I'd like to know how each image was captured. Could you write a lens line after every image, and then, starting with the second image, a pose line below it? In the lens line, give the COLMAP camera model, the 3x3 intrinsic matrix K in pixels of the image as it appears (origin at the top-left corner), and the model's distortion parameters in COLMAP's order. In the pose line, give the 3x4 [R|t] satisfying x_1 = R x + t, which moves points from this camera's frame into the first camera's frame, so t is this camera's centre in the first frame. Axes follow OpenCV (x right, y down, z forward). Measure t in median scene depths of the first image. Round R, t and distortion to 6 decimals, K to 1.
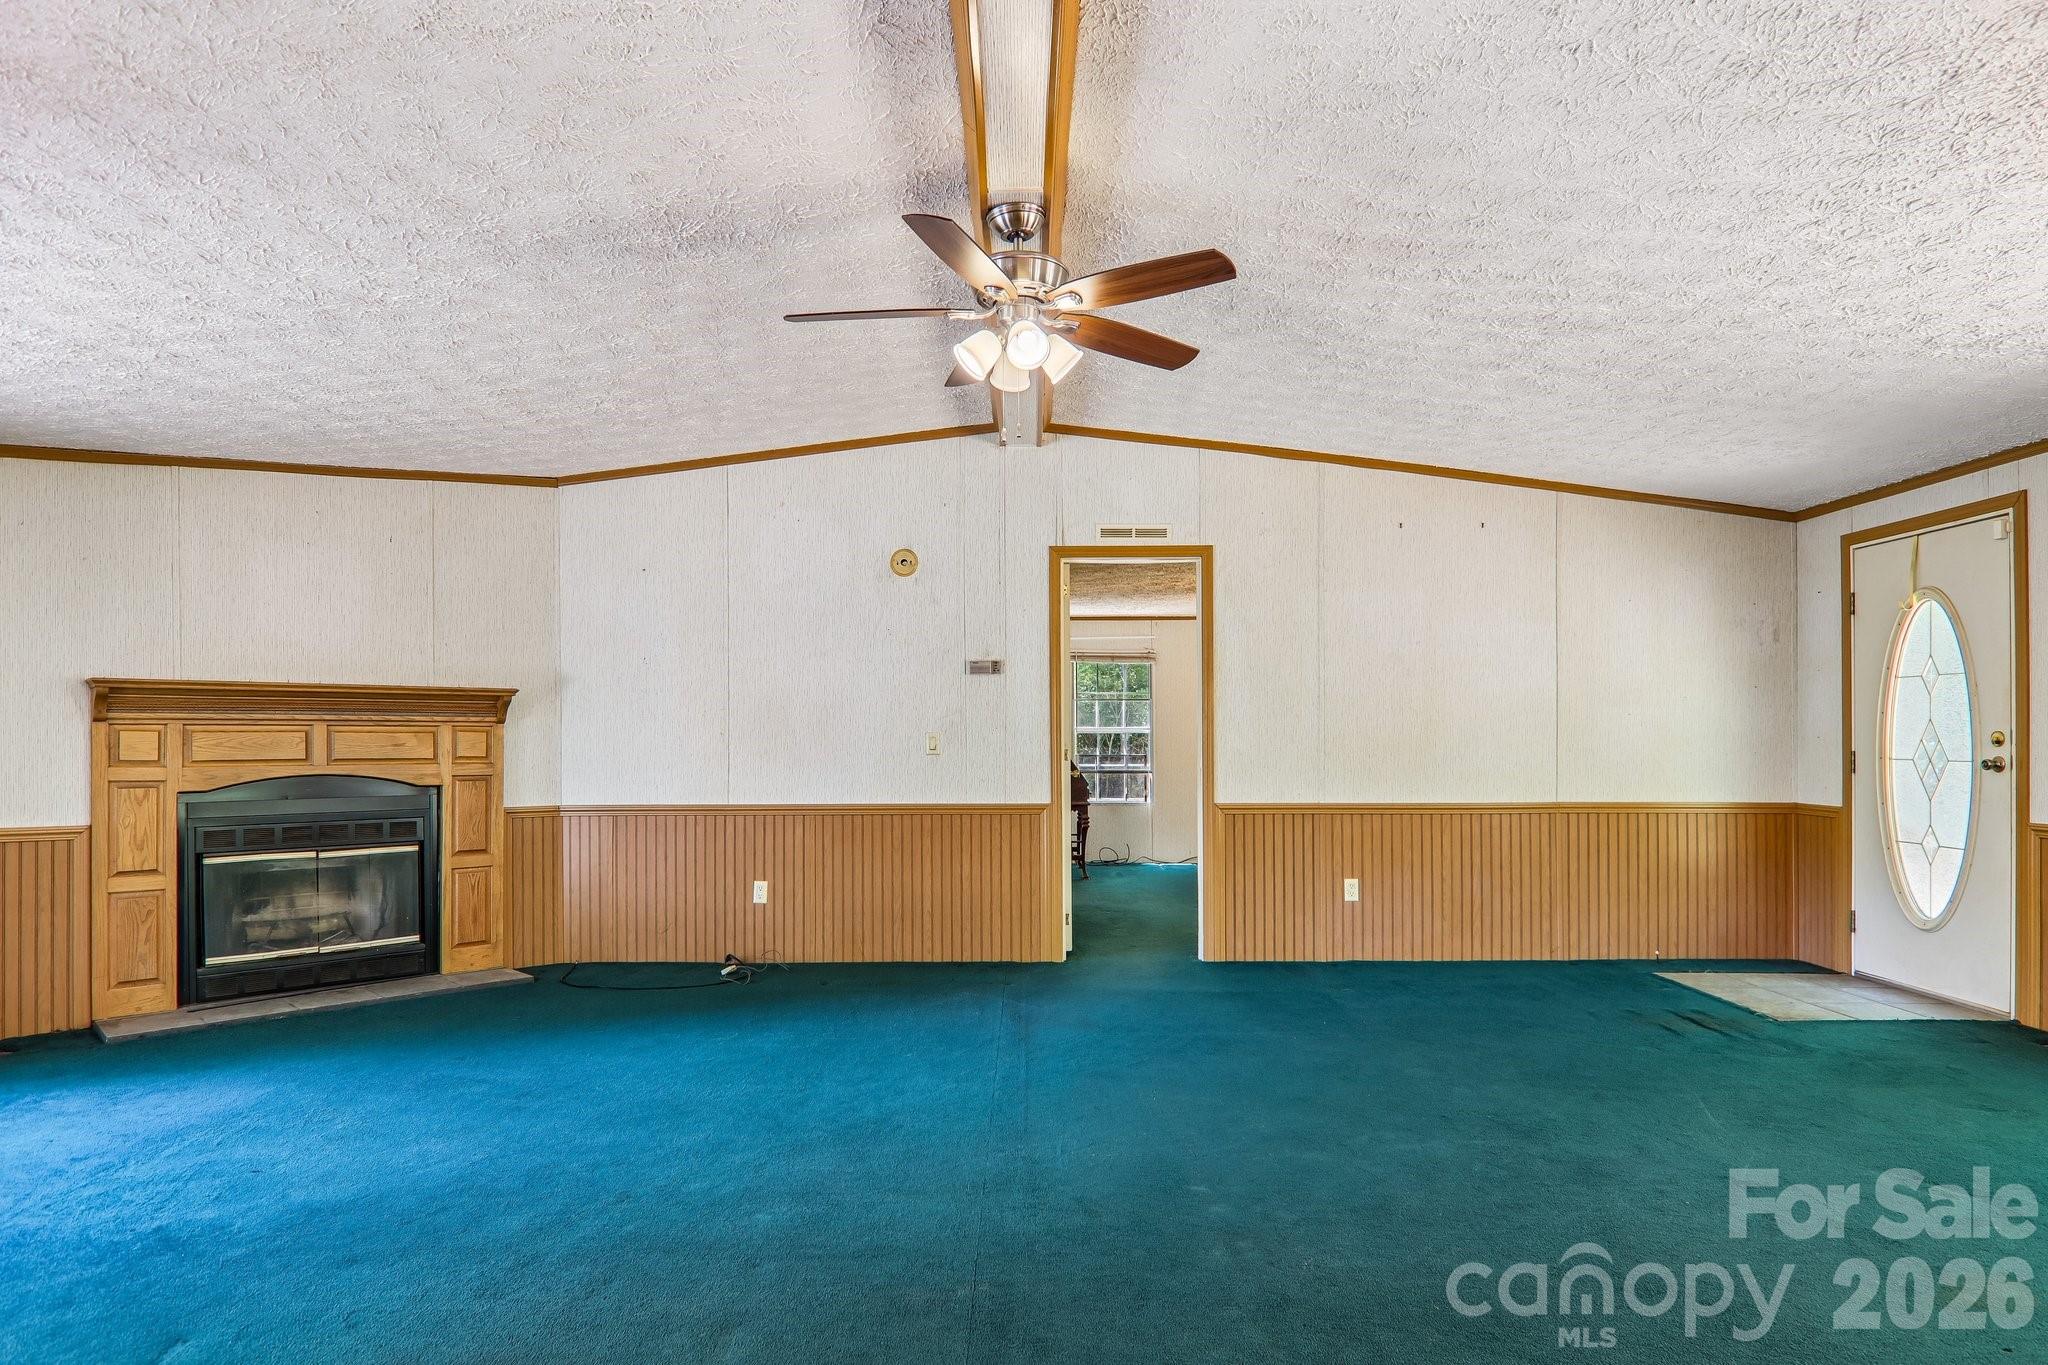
lens RADIAL K [[1178.3, 0, 1028.1], [0, 1178.3, 747.7], [0, 0, 1]] dist [0.005605, -0.017625]
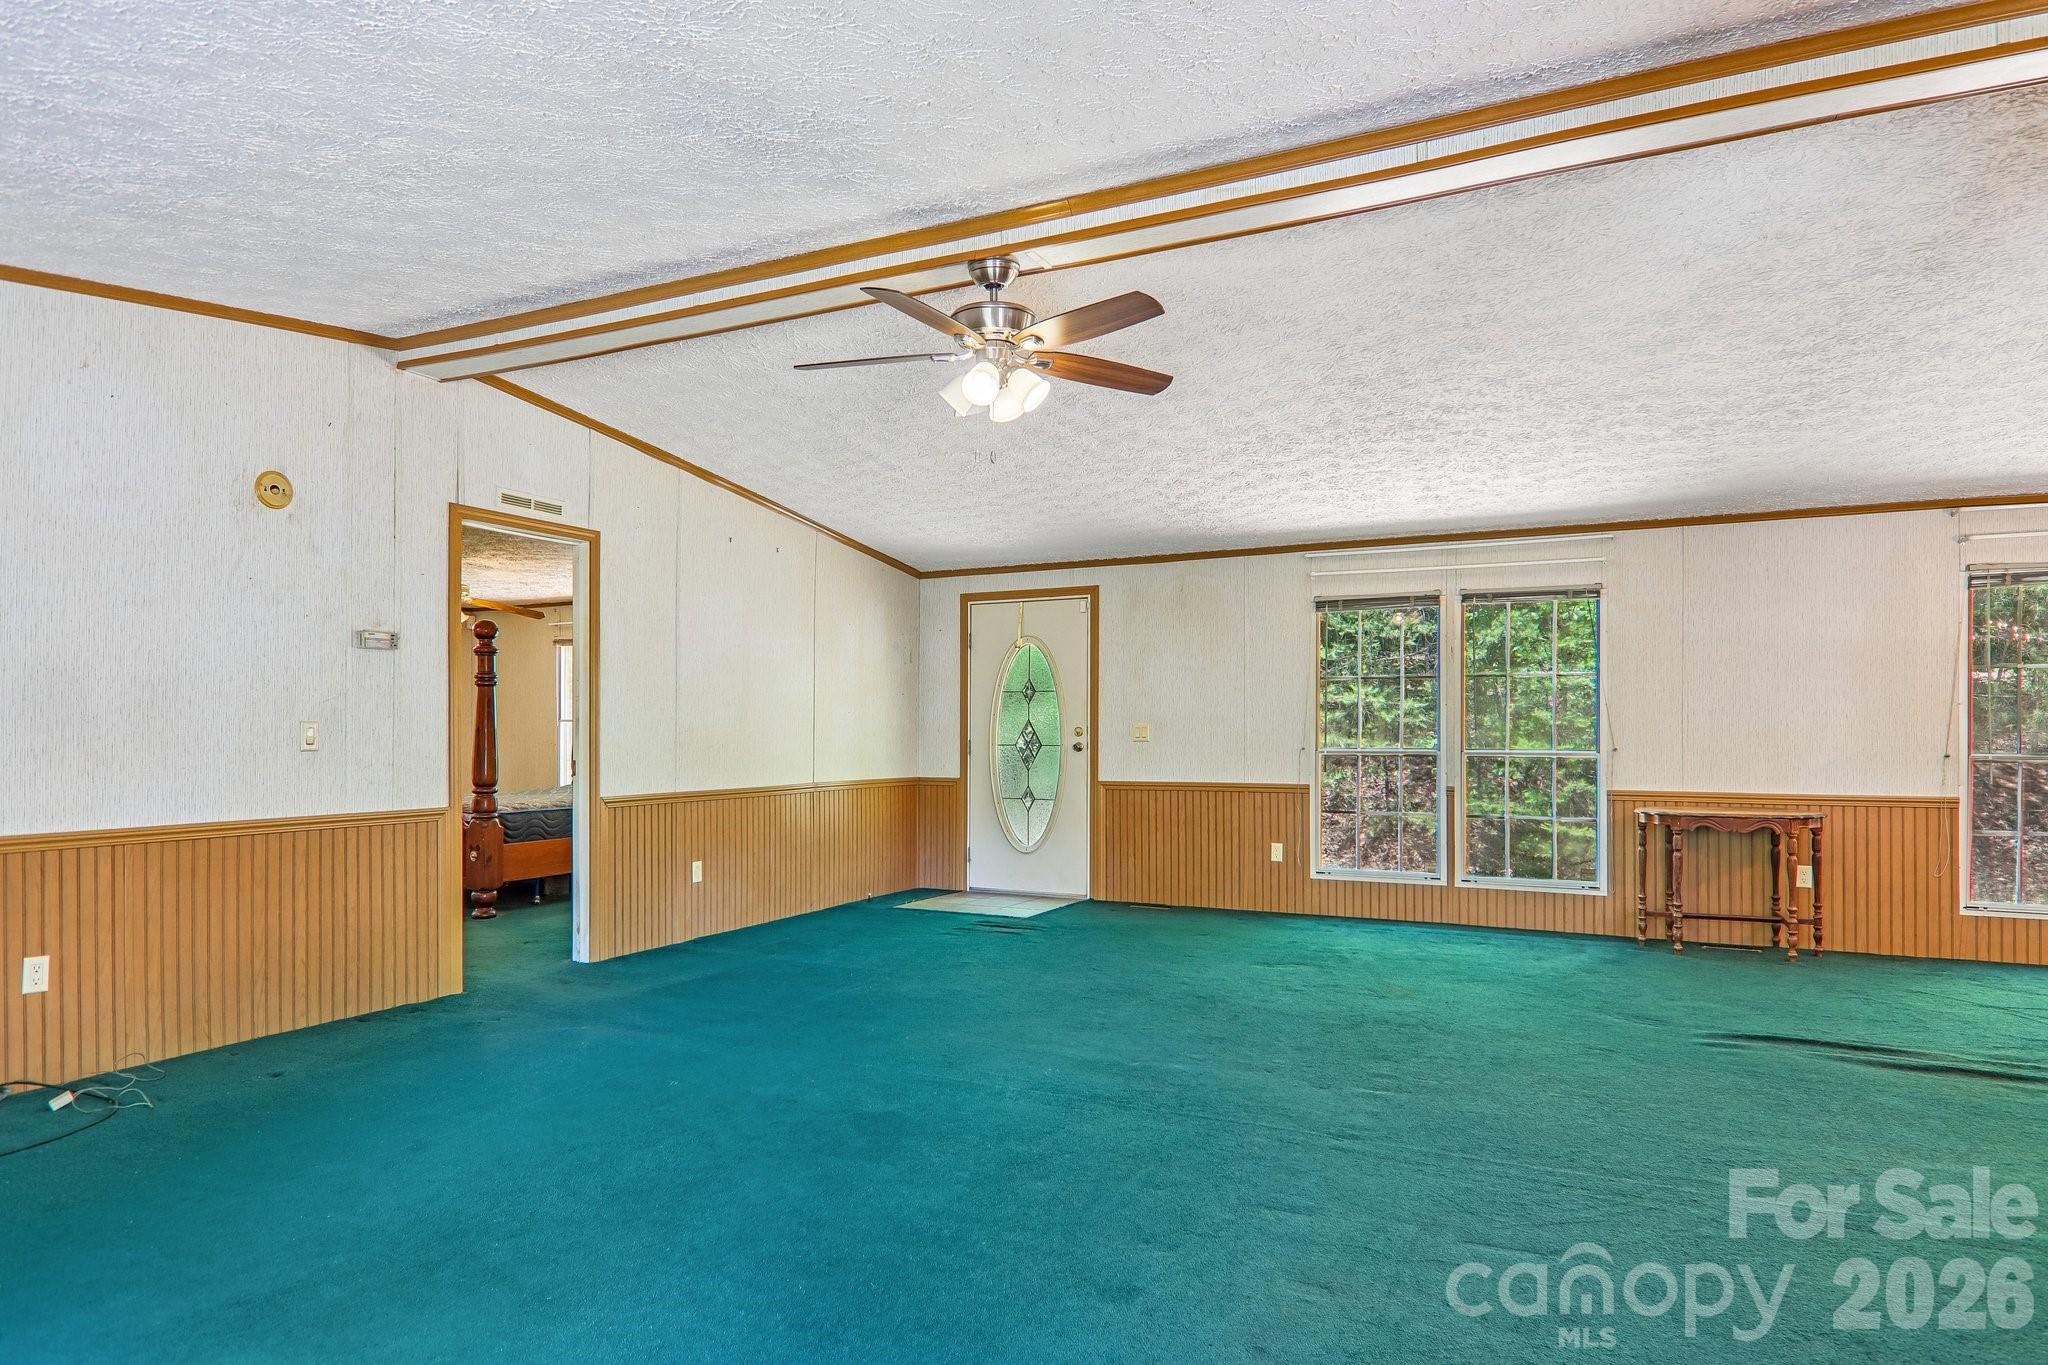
lens RADIAL K [[1172.3, 0, 1033.3], [0, 1172.3, 723.5], [0, 0, 1]] dist [0.006468, -0.023599]
pose [[0.439614, 0.007866, 0.898153, -0.573298], [0.006457, 0.999908, -0.011918, 0.000357], [-0.898164, 0.011039, 0.439522, 0.265409]]
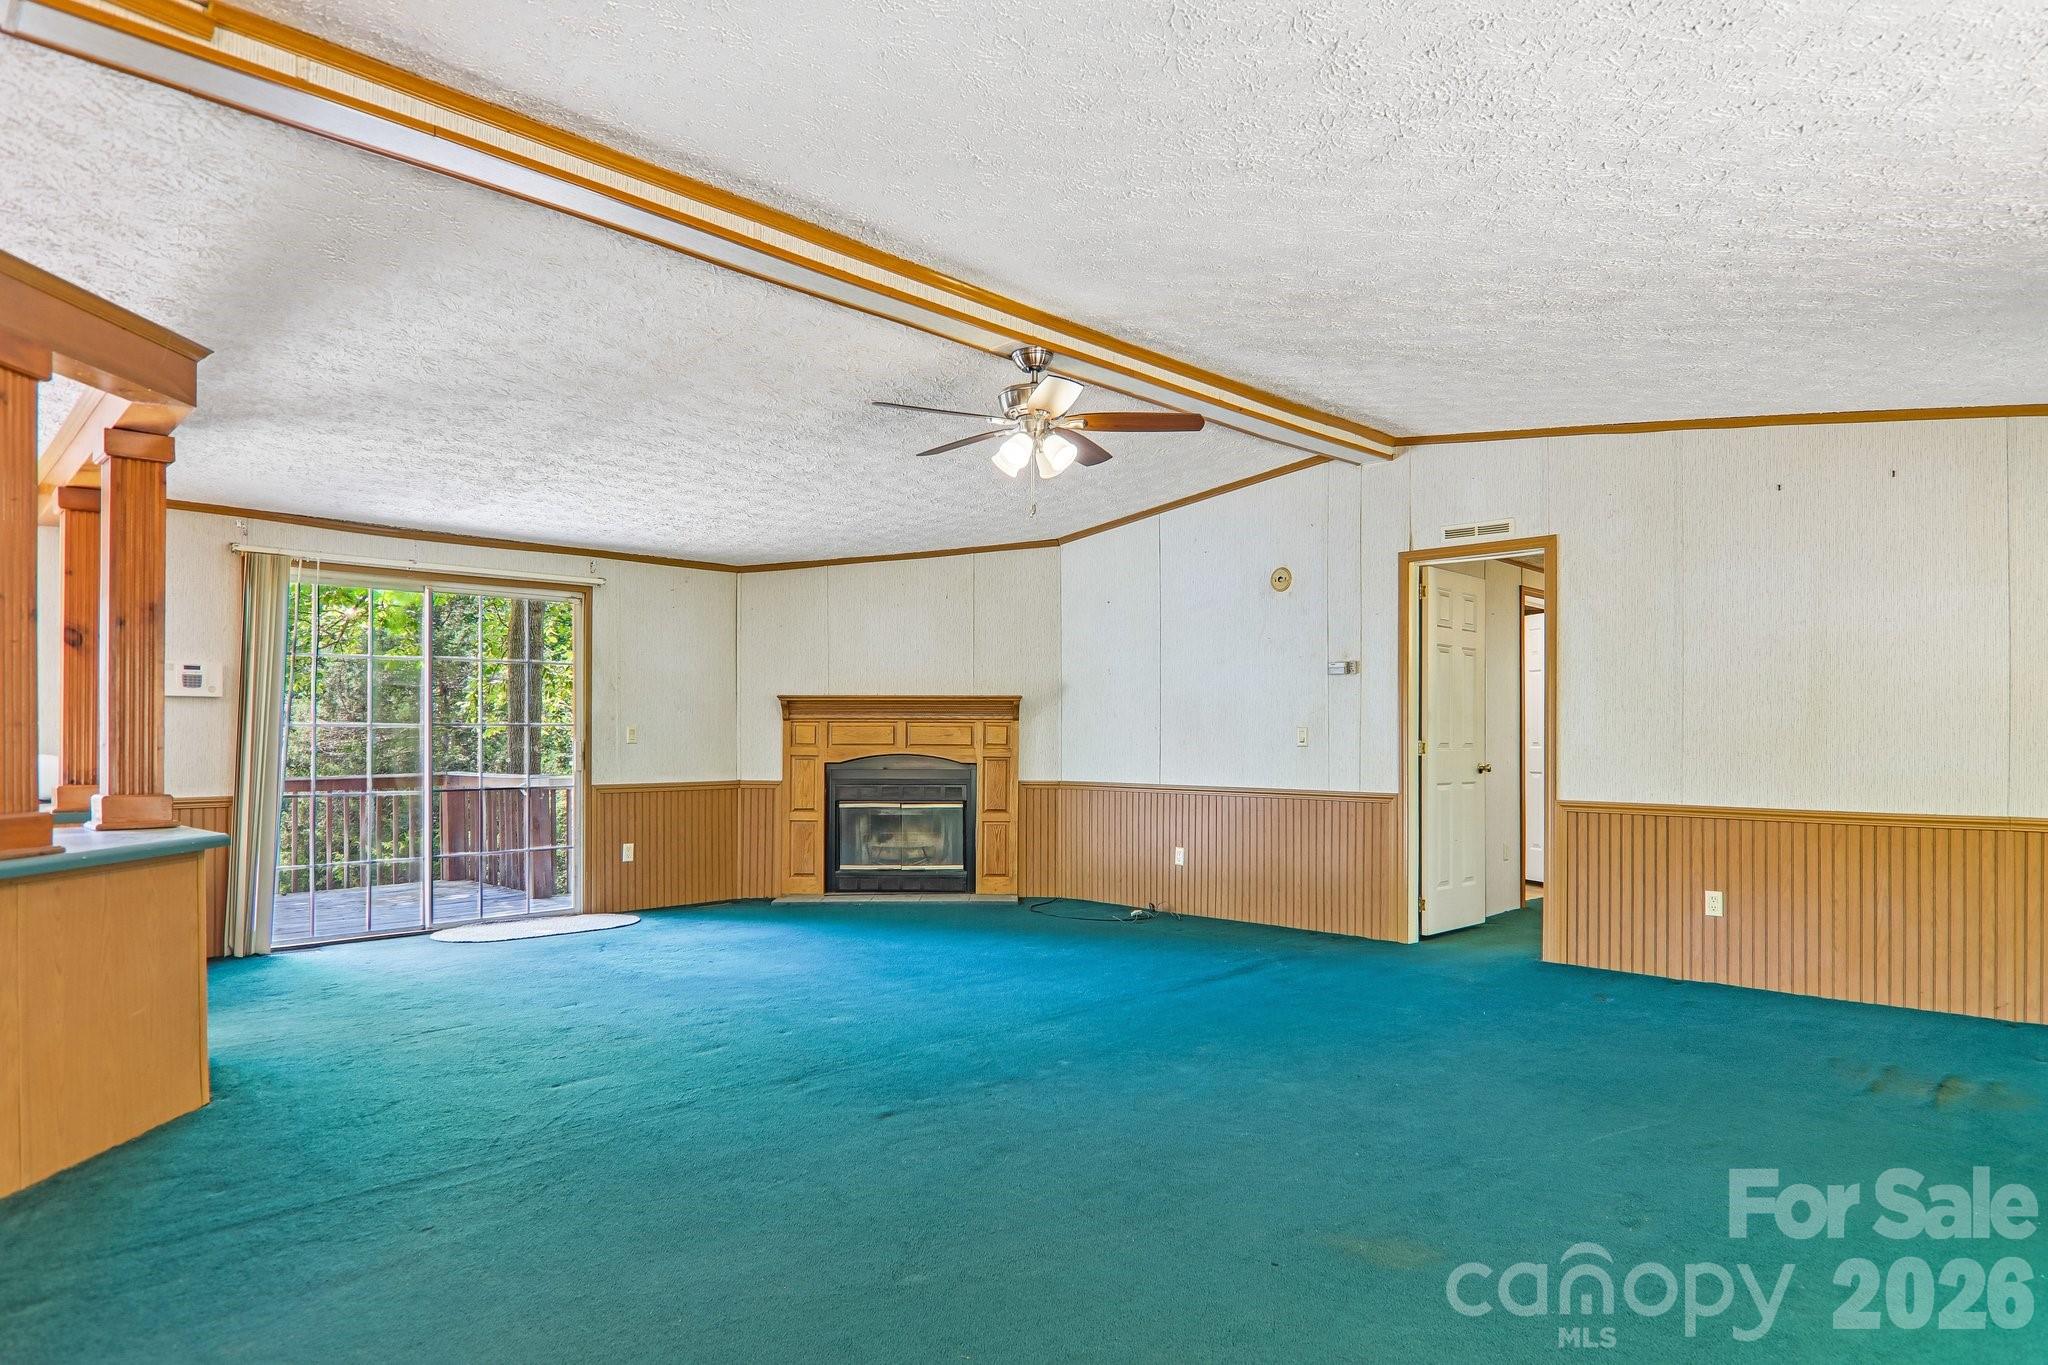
lens RADIAL K [[1178.3, 0, 1028.1], [0, 1178.3, 747.7], [0, 0, 1]] dist [0.005605, -0.017625]
pose [[0.724106, 0.012842, -0.689569, 0.532509], [-0.007892, 0.999915, 0.010334, -0.002694], [0.689643, -0.002041, 0.724146, -0.004981]]
